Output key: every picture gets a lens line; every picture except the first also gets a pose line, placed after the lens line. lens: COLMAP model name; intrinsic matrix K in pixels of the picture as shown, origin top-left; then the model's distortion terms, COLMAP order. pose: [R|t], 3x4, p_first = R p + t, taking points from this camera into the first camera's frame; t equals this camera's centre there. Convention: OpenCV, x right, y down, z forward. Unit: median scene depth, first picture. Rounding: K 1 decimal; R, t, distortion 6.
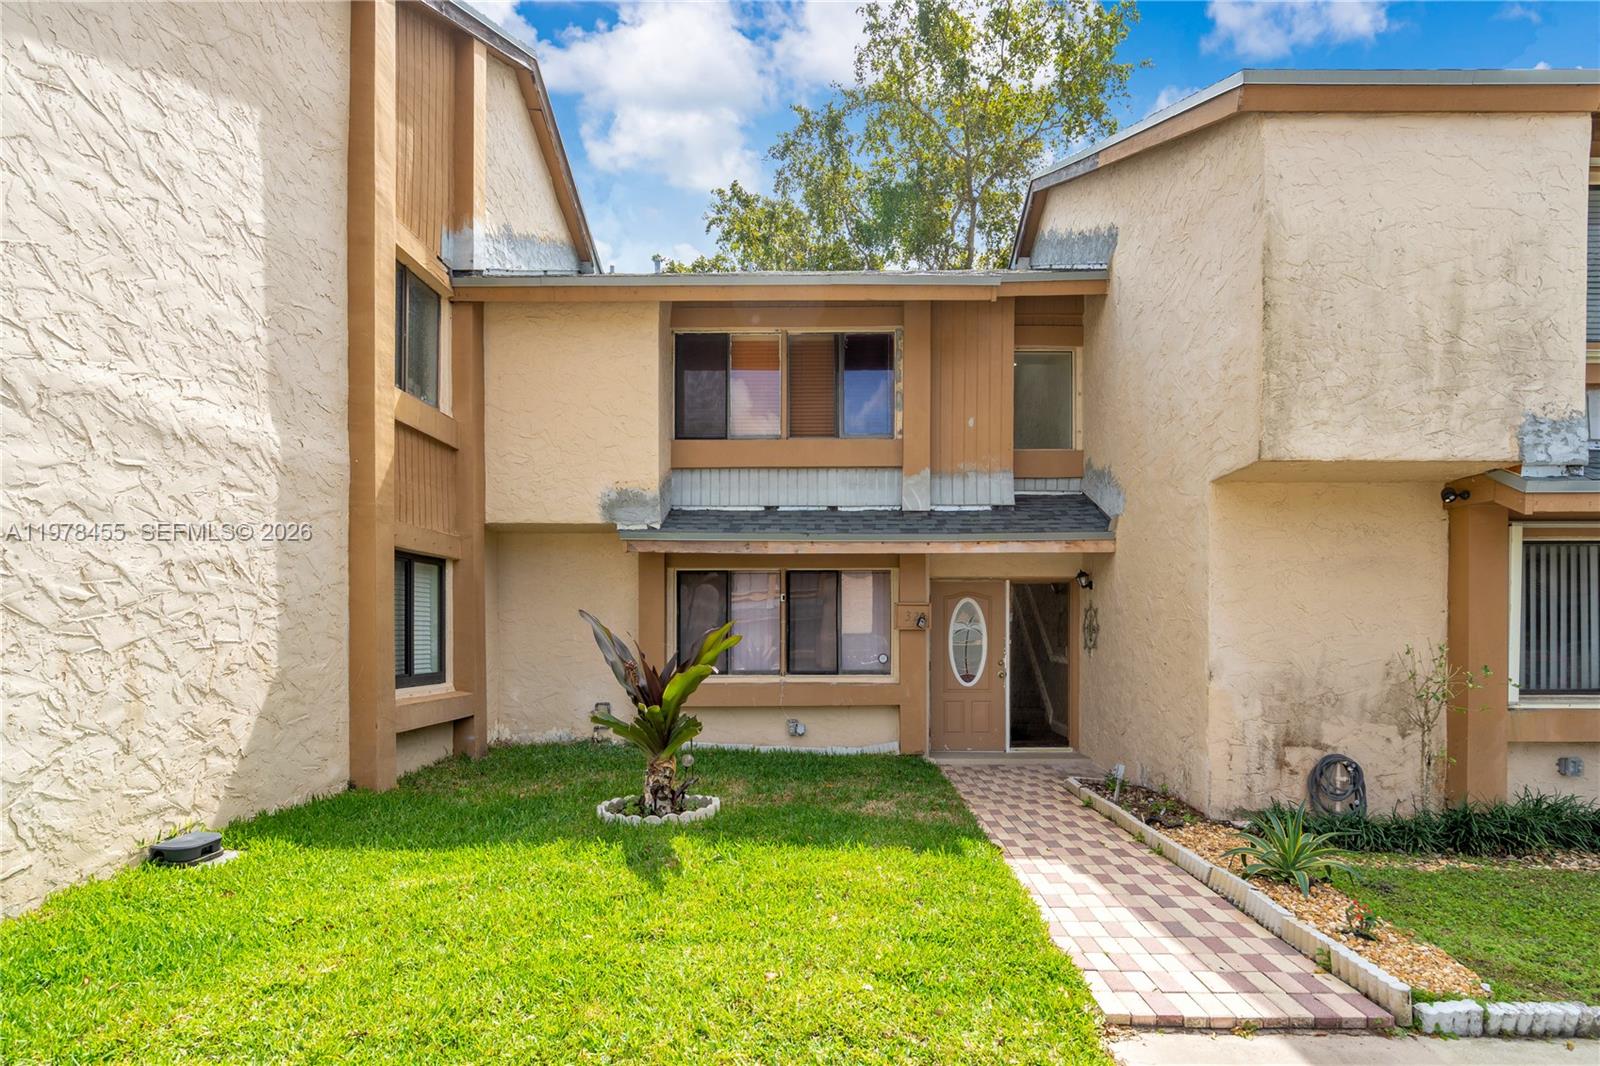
lens RADIAL K [[748.6, 0, 838.4], [0, 748.6, 538.0], [0, 0, 1]] dist [0.000917, 0.000432]
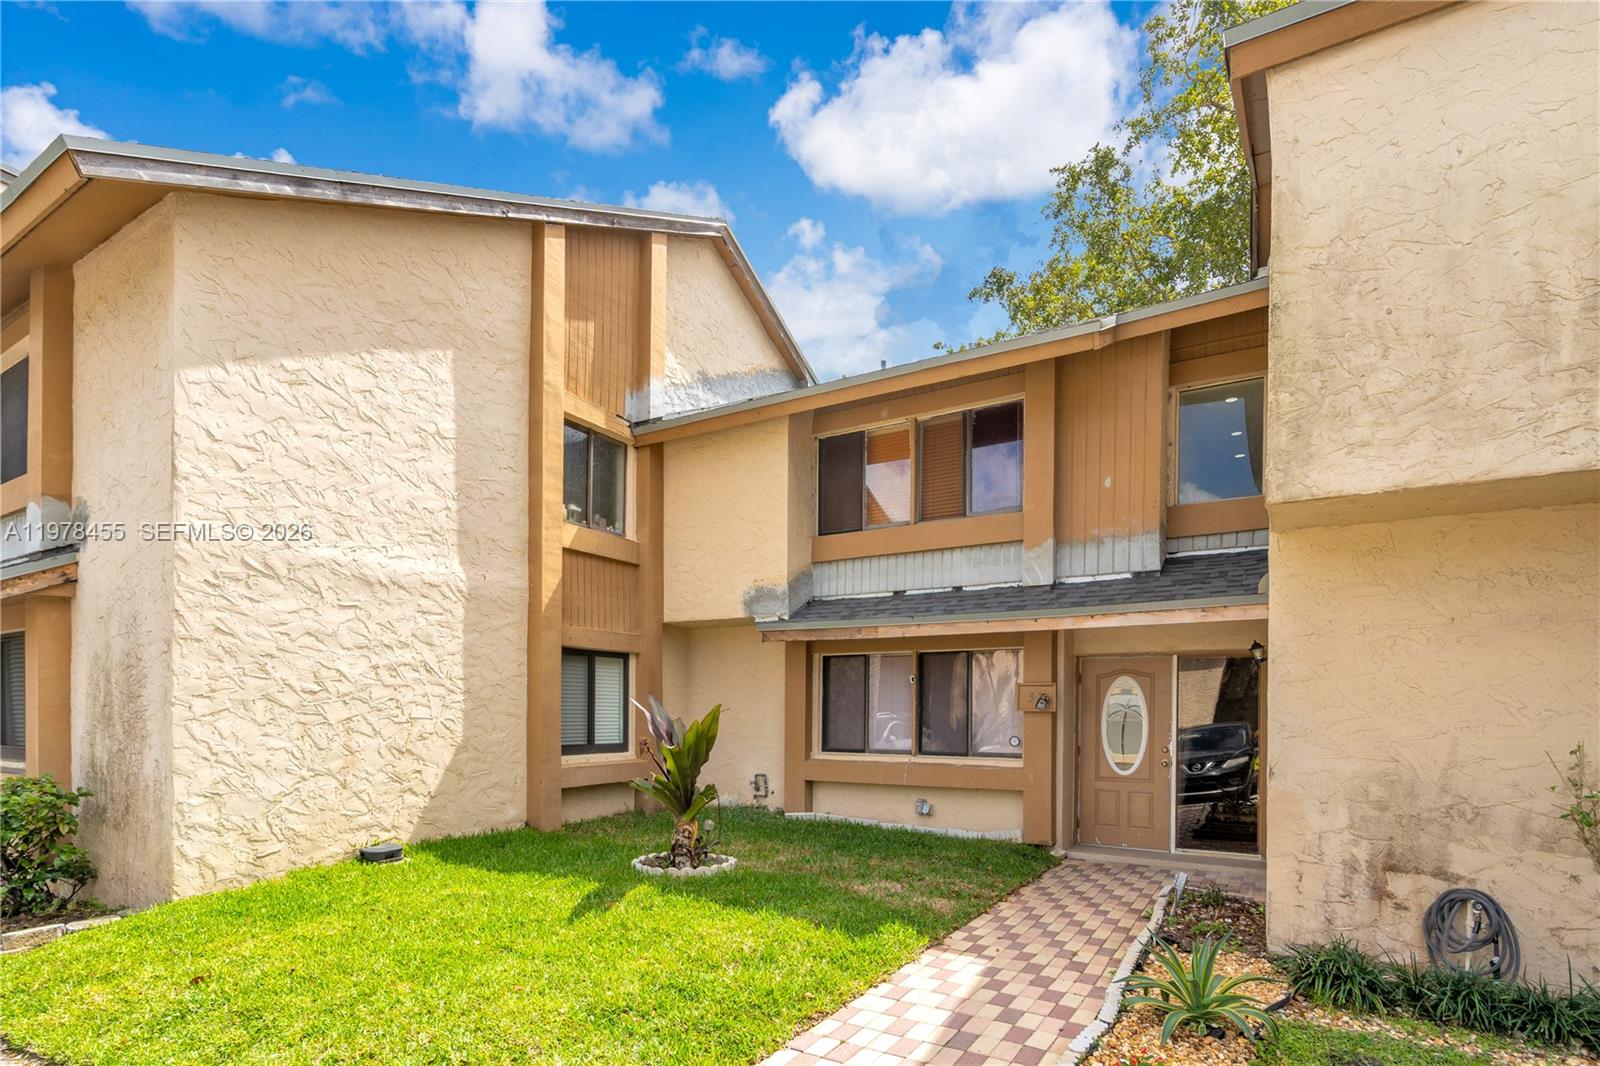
lens RADIAL K [[740.1, 0, 797.4], [0, 740.1, 607.5], [0, 0, 1]] dist [-0.000722, 0.000174]
pose [[0.875346, -0.060869, -0.479650, 0.452756], [0.054720, 0.998142, -0.026803, 0.000308], [0.480390, -0.002784, 0.877050, 0.060828]]
